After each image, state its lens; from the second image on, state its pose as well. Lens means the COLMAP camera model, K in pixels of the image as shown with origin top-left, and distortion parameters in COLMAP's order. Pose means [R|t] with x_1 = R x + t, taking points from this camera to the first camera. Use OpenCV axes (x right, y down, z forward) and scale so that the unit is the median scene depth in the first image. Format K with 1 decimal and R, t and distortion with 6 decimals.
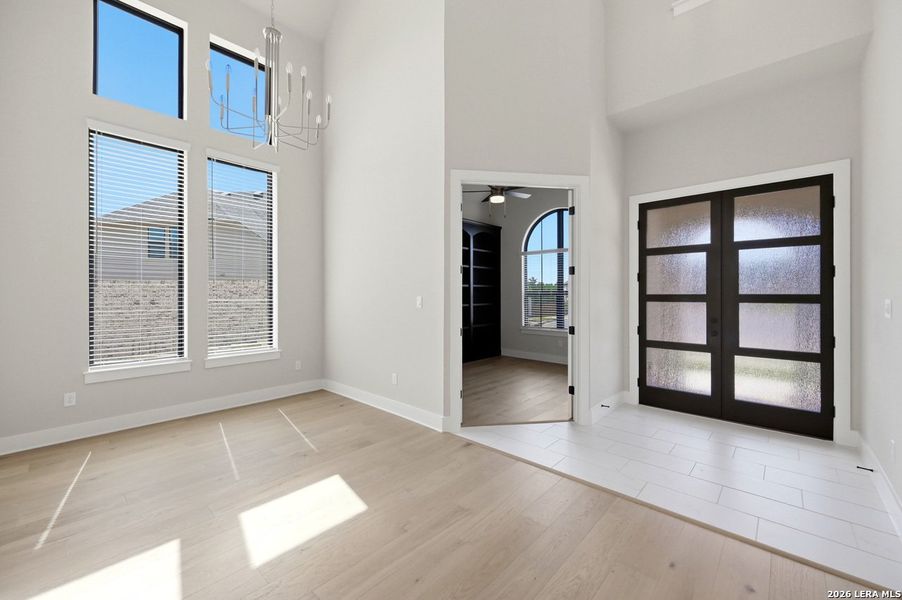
lens RADIAL K [[360.8, 0, 451.5], [0, 360.8, 296.3], [0, 0, 1]] dist [0.002379, 0.001092]
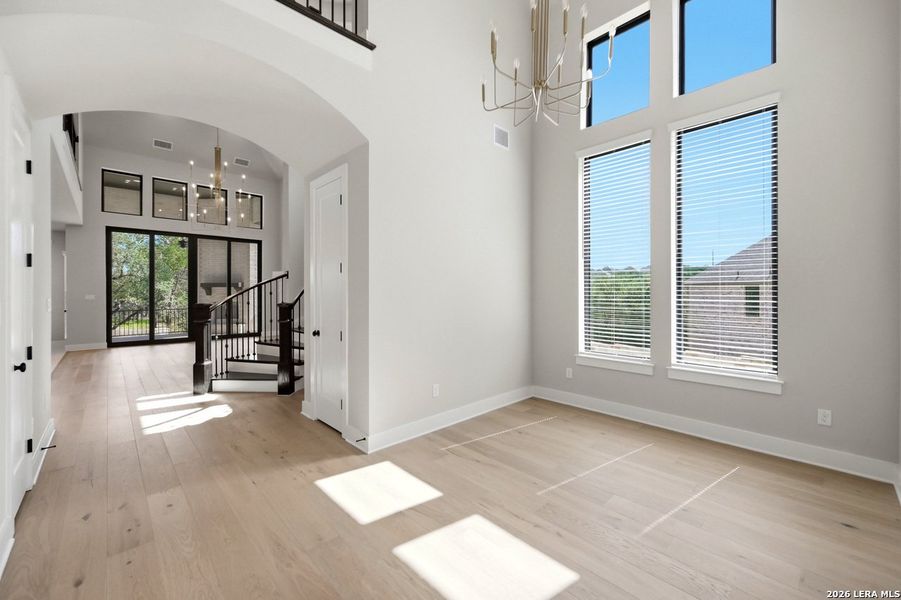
lens RADIAL K [[360.4, 0, 449.7], [0, 360.4, 293.0], [0, 0, 1]] dist [0.002379, 0.001092]
pose [[-0.056309, 0.005147, -0.998400, 0.243365], [-0.005814, 0.999968, 0.005483, -0.007858], [0.998396, 0.006114, -0.056277, 0.587678]]
